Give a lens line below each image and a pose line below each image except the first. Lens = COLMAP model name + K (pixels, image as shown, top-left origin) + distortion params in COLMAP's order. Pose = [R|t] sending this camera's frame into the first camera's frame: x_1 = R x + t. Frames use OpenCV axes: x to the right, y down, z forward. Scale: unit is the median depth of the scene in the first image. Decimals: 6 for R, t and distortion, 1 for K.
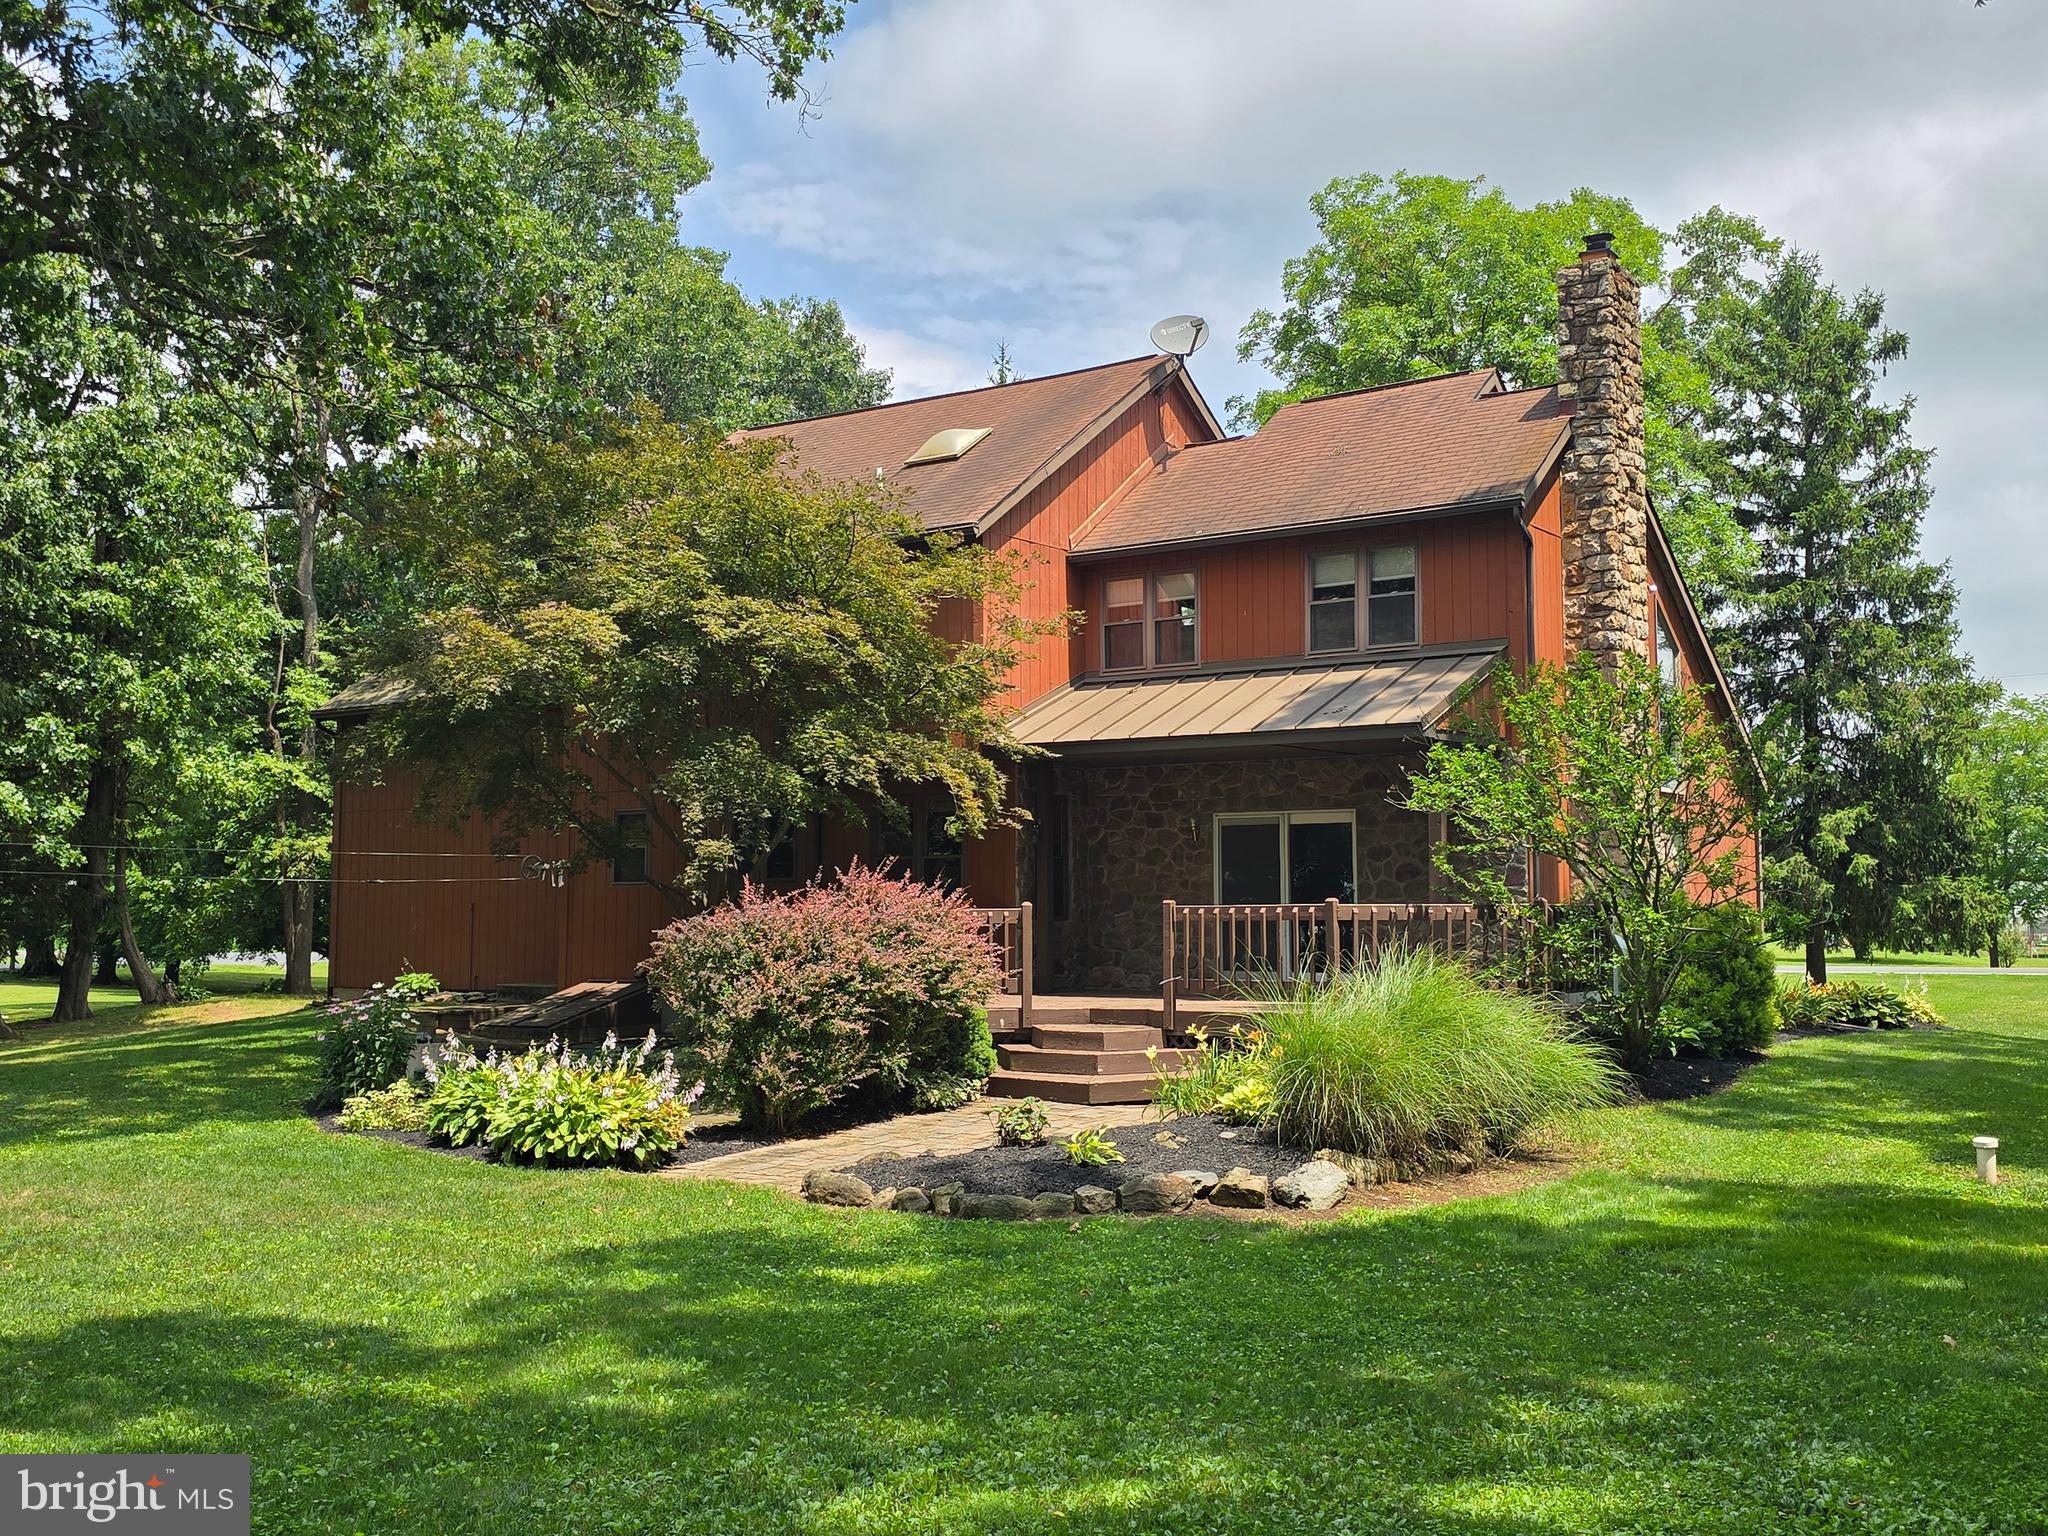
lens RADIAL K [[2004.3, 0, 1024.0], [0, 2004.3, 768.0], [0, 0, 1]] dist [0.115648, -0.190360]
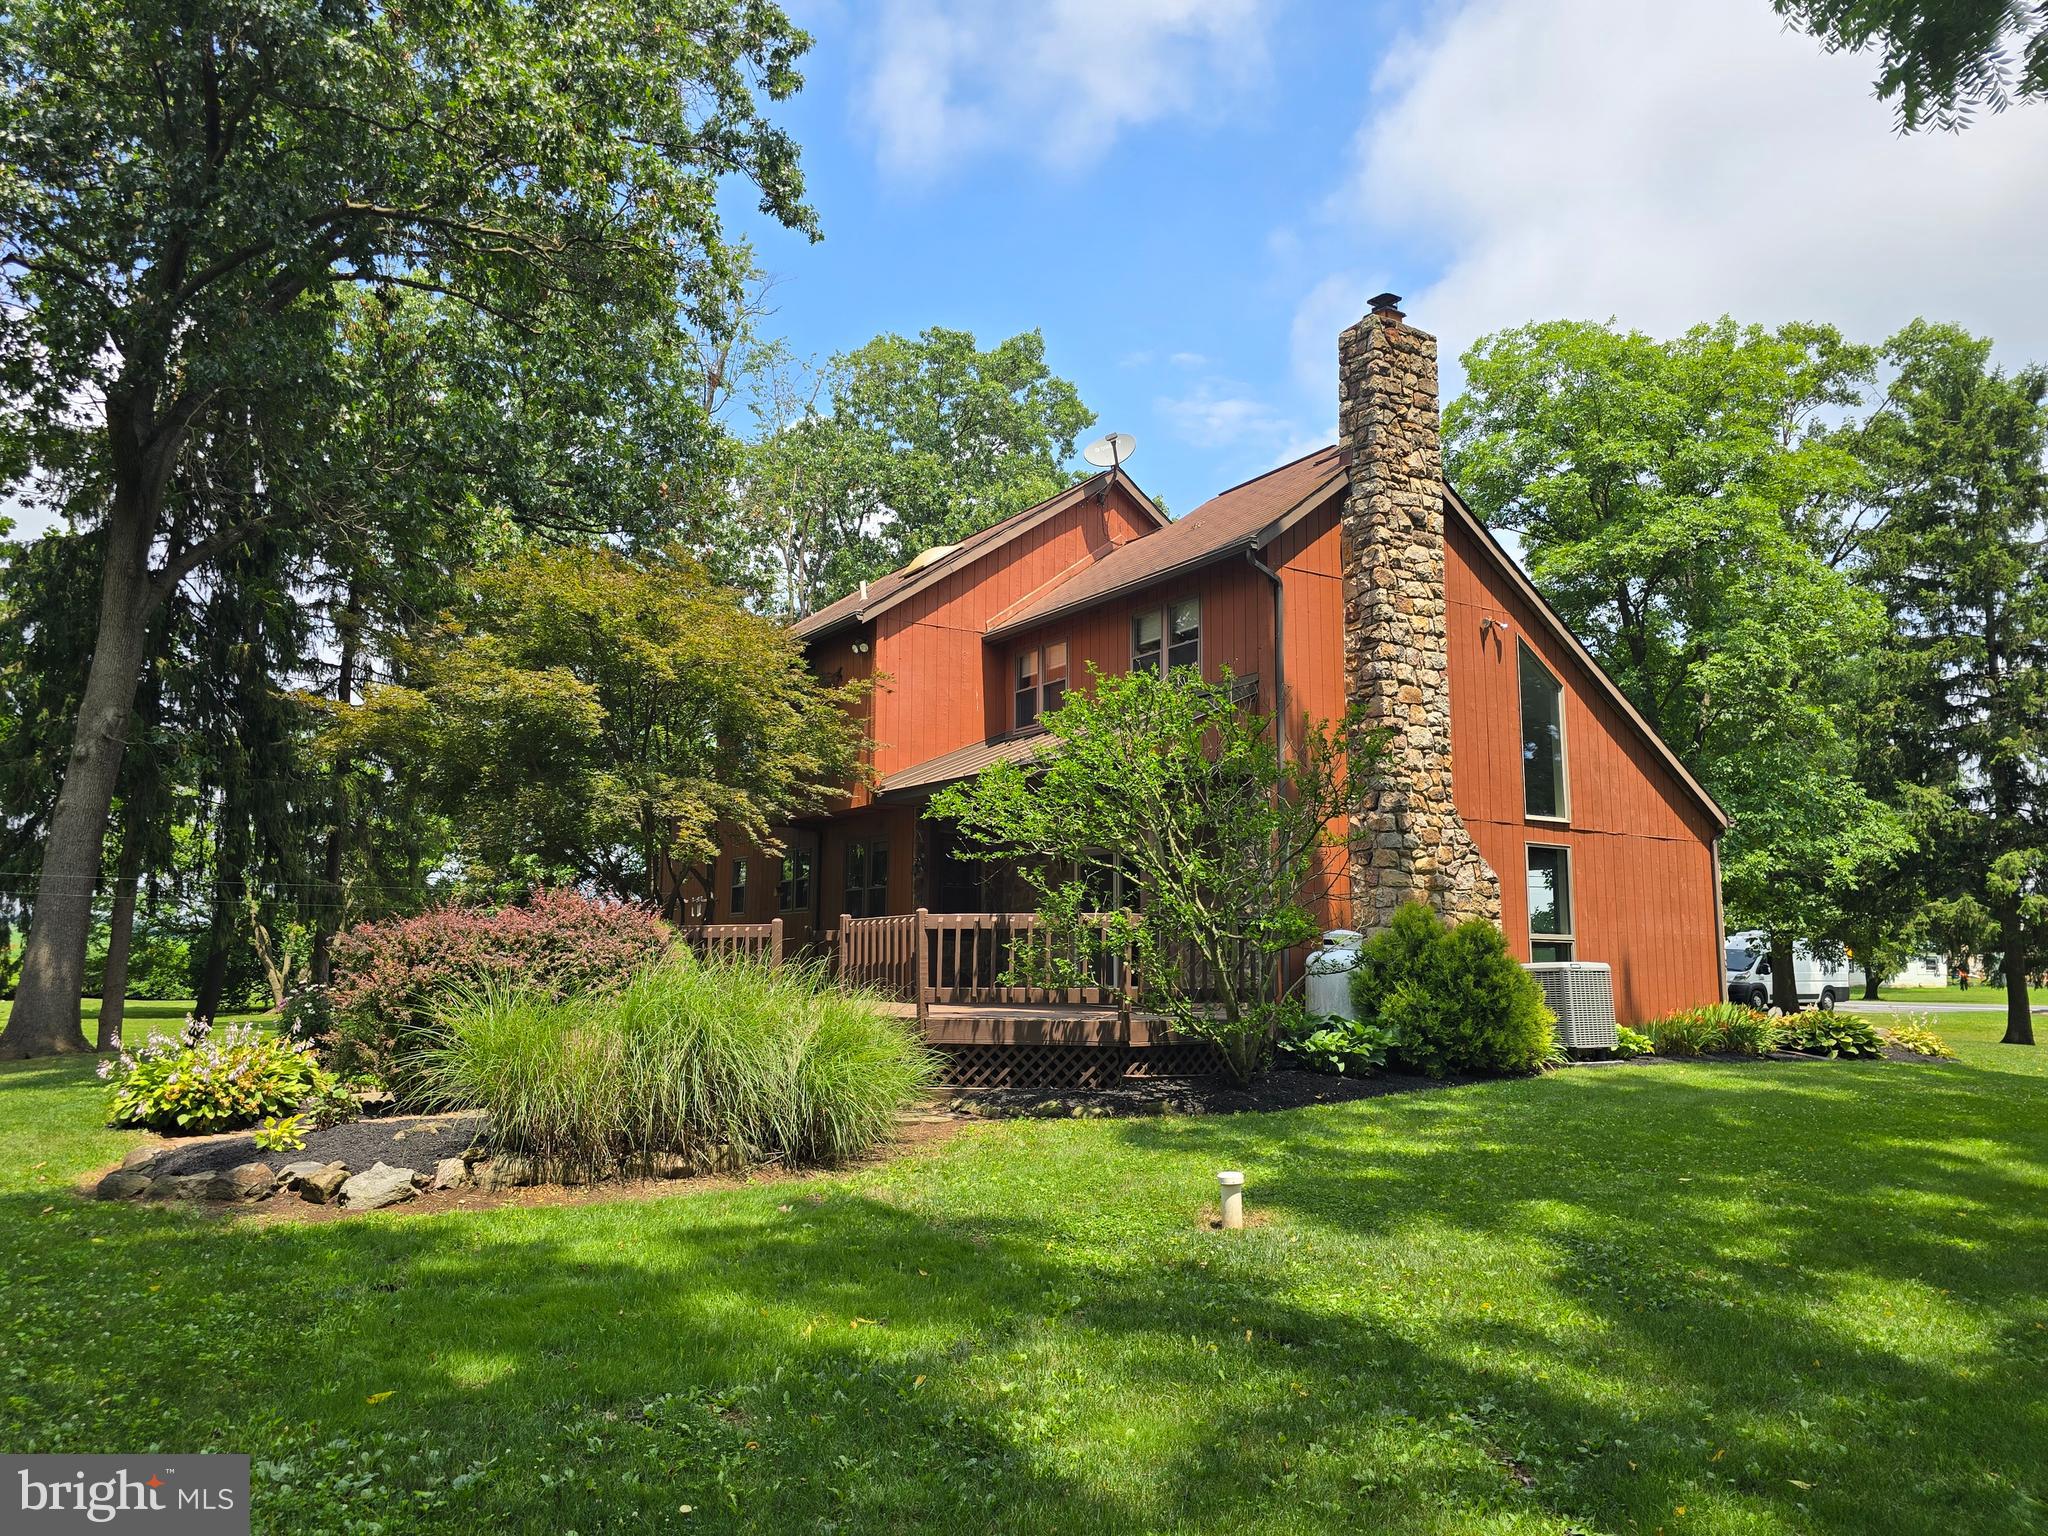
lens RADIAL K [[1371.3, 0, 1022.5], [0, 1371.3, 794.7], [0, 0, 1]] dist [0.040711, -0.003345]
pose [[0.927365, -0.035013, -0.372515, 0.378500], [0.018151, 0.998650, -0.048678, 0.032145], [0.373716, 0.038381, 0.926749, 0.270716]]
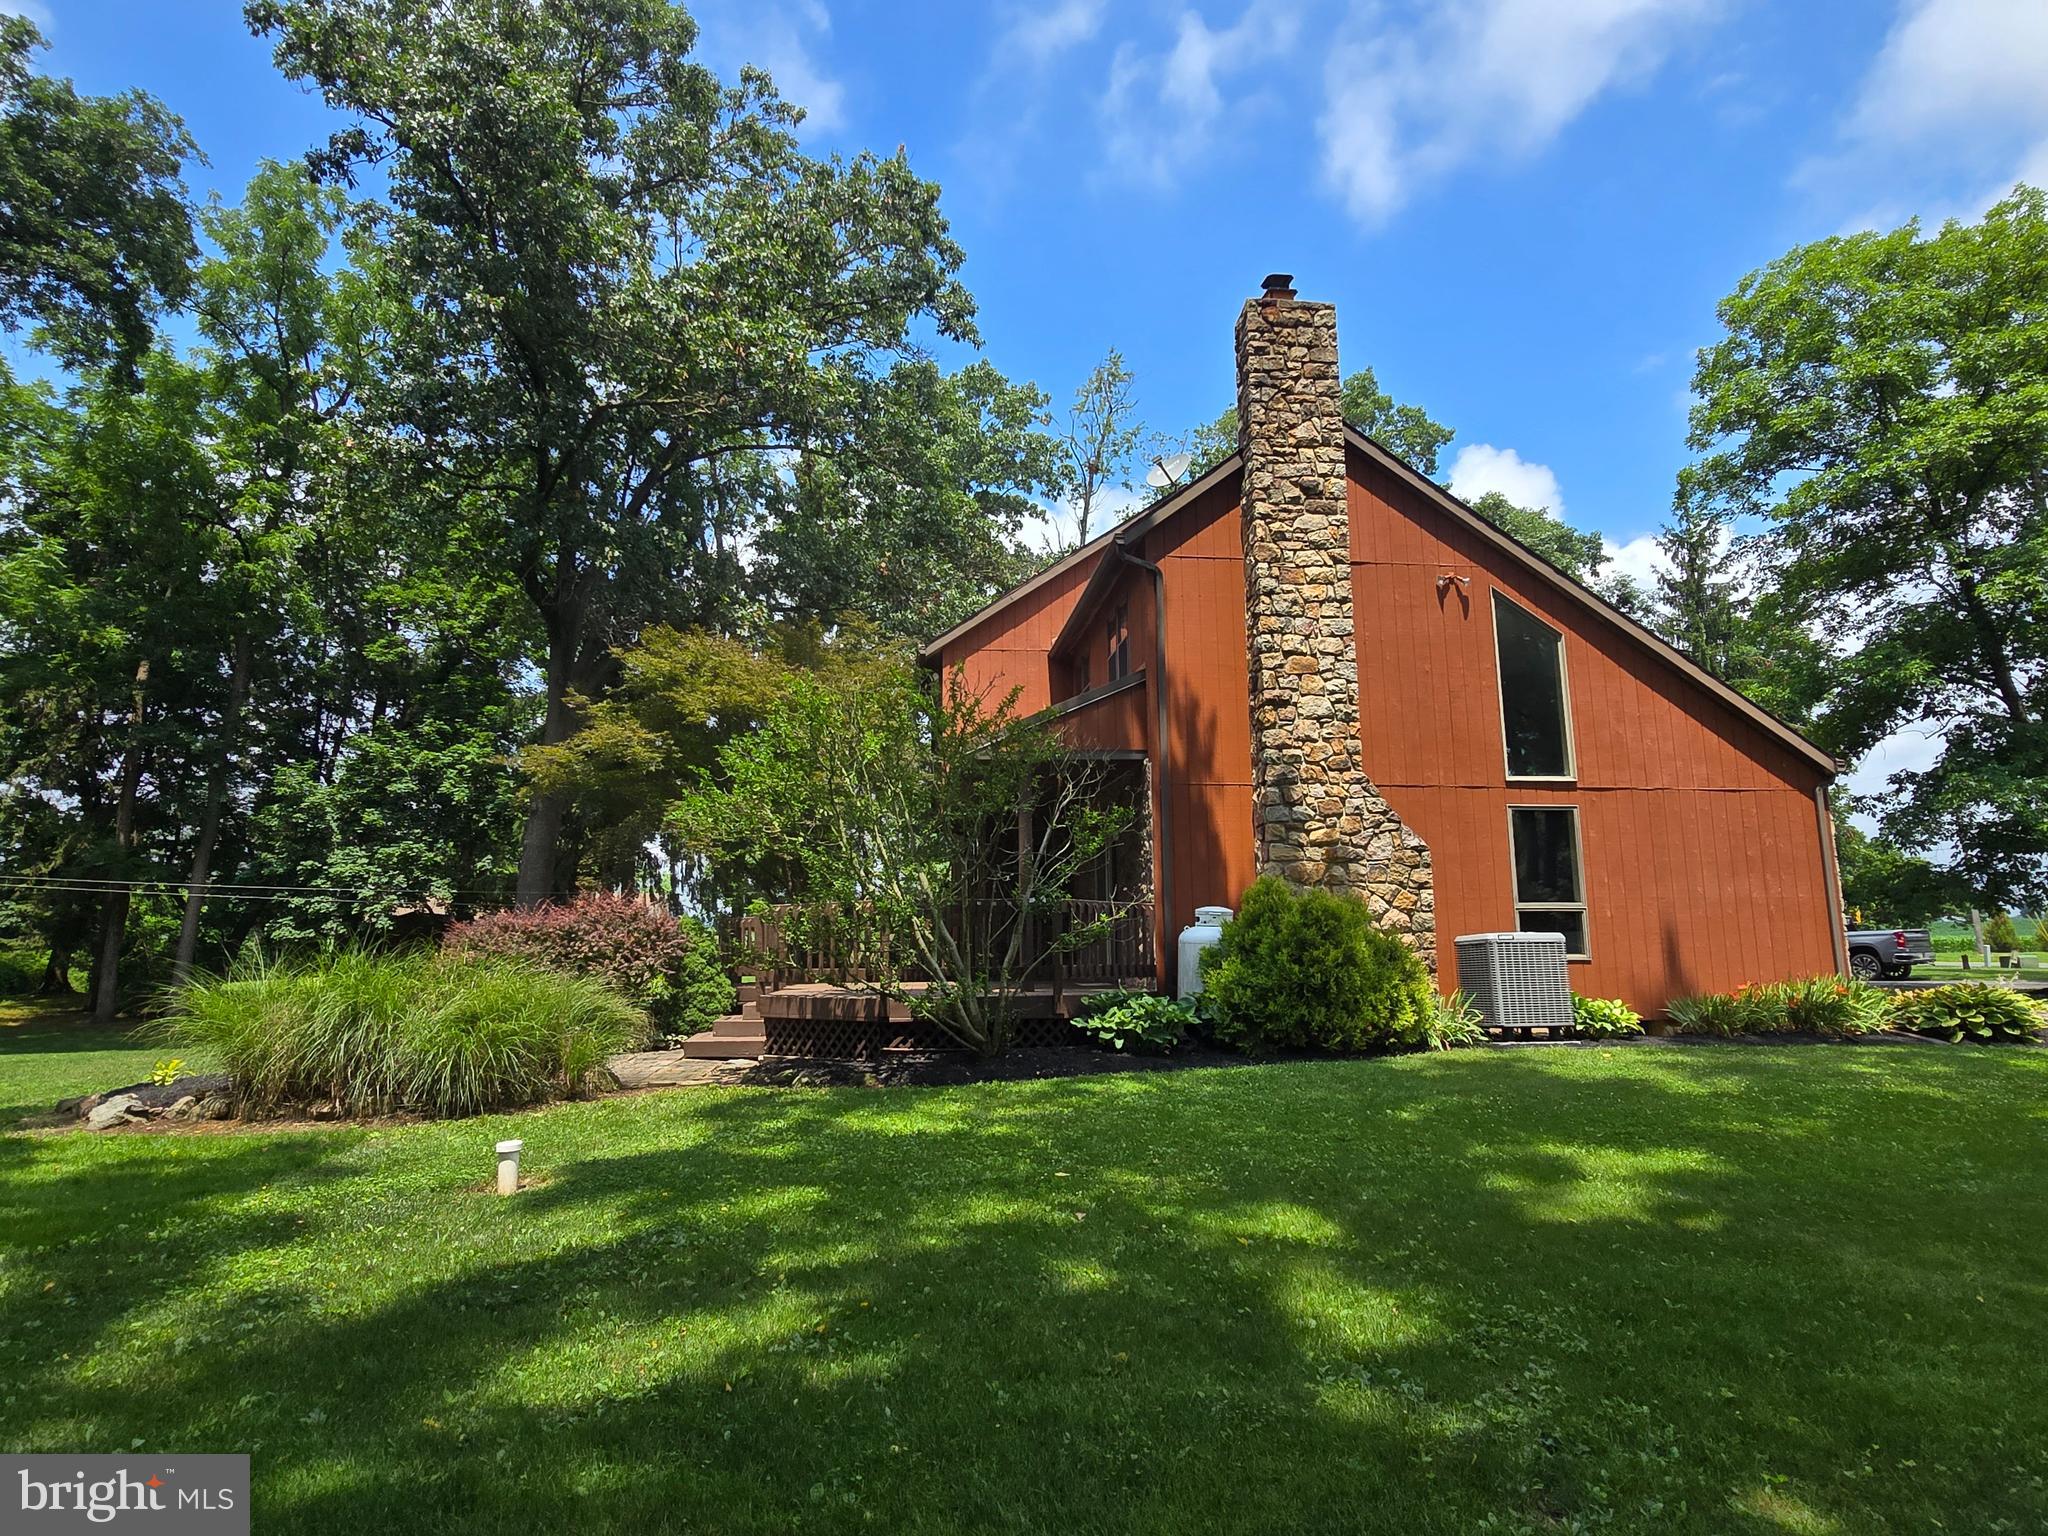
lens RADIAL K [[1151.1, 0, 1024.0], [0, 1151.1, 768.0], [0, 0, 1]] dist [0.000741, 0.001103]
pose [[0.682789, -0.113501, -0.721745, 0.622644], [0.062566, 0.993314, -0.097020, 0.049853], [0.727931, 0.021088, 0.685326, 0.499102]]
